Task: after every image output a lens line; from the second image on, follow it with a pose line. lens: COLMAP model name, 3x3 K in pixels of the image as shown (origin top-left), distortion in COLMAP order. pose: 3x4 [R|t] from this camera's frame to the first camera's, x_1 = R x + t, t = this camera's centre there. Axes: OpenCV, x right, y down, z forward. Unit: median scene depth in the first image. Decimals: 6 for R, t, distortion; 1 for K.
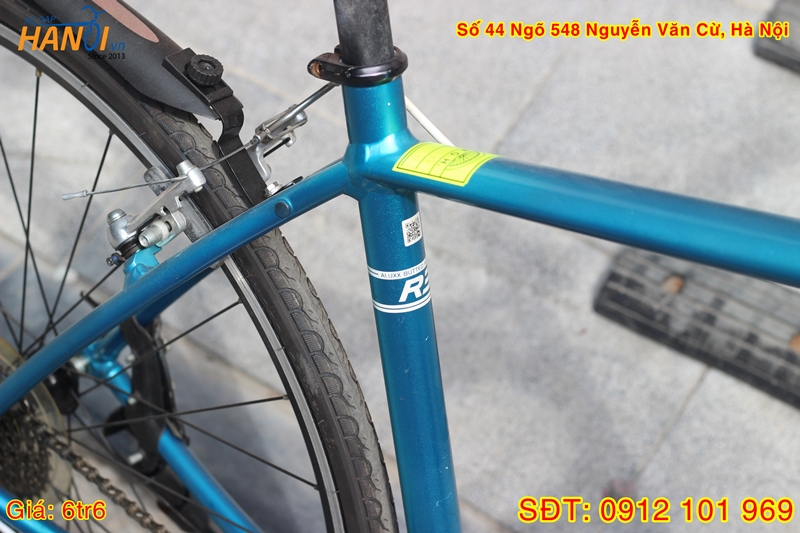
lens RADIAL K [[1932.8, 0, 400.0], [0, 1932.8, 266.5], [0, 0, 1]] dist [-0.109359, 0.007213]
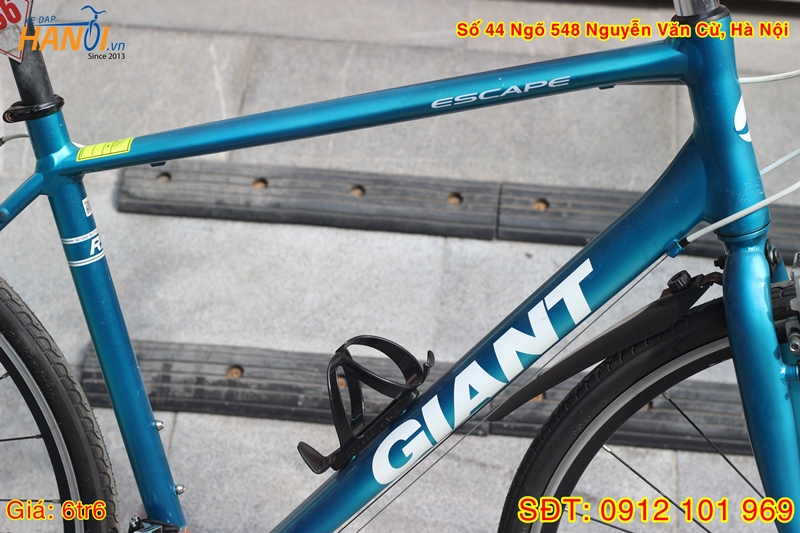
lens RADIAL K [[1855.0, 0, 400.0], [0, 1855.0, 266.5], [0, 0, 1]] dist [-0.170105, 0.455272]
pose [[0.857065, -0.242183, 0.454738, -0.479230], [0.332527, 0.934203, -0.129193, 0.310900], [-0.393529, 0.261939, 0.881205, -0.421551]]
